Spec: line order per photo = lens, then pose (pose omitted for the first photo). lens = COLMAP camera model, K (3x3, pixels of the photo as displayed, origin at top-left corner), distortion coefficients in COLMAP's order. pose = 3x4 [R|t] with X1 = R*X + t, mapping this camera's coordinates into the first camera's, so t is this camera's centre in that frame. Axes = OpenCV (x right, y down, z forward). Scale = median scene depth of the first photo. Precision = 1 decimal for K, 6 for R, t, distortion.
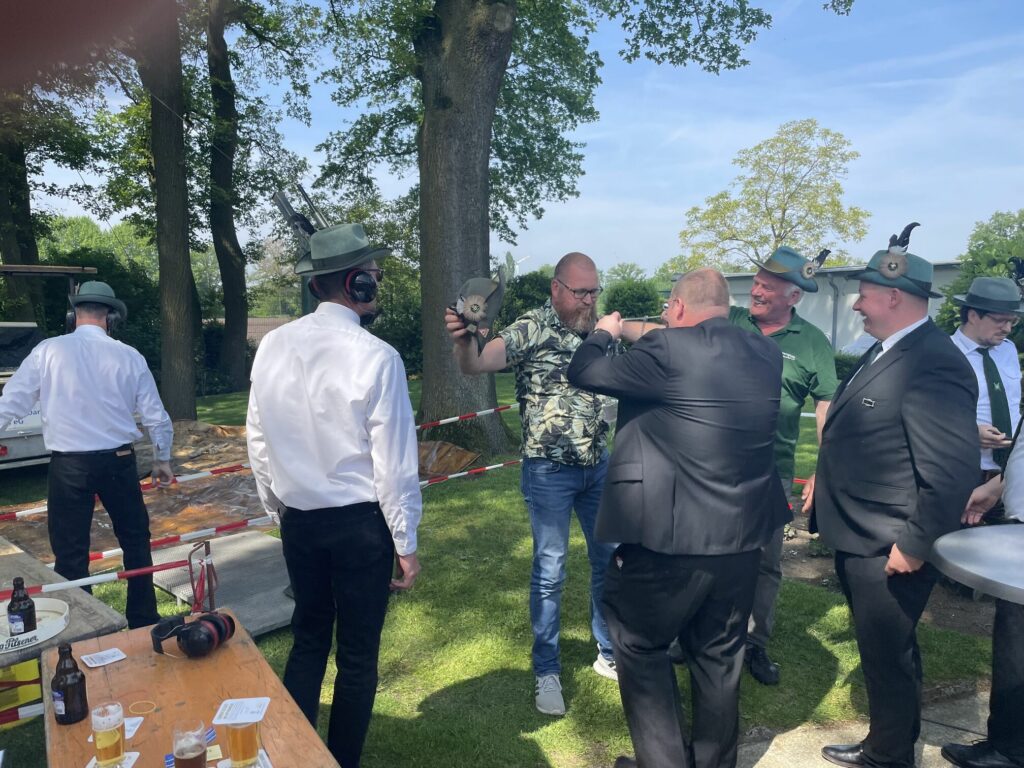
lens RADIAL K [[761.8, 0, 508.2], [0, 761.8, 386.8], [0, 0, 1]] dist [0.082608, -0.111112]
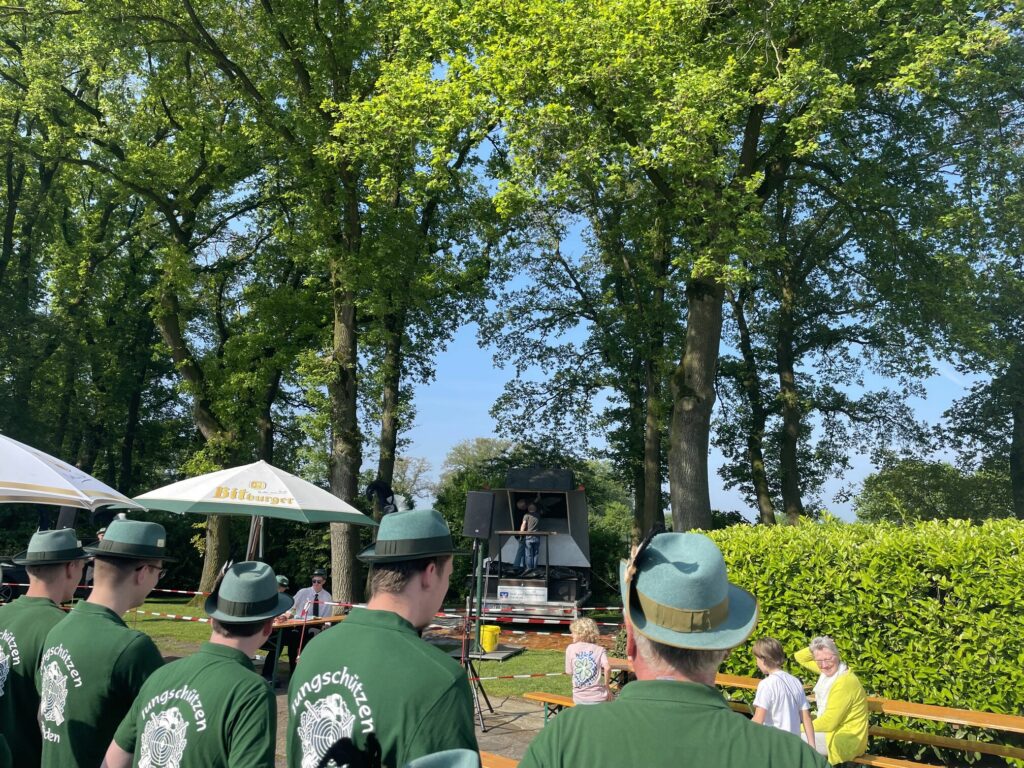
lens RADIAL K [[773.2, 0, 530.8], [0, 773.2, 363.0], [0, 0, 1]] dist [0.129943, -0.151990]
pose [[0.529666, -0.167409, -0.831521, 0.418843], [-0.118714, 0.956049, -0.268099, 0.000256], [0.839857, 0.240716, 0.486514, -0.092286]]
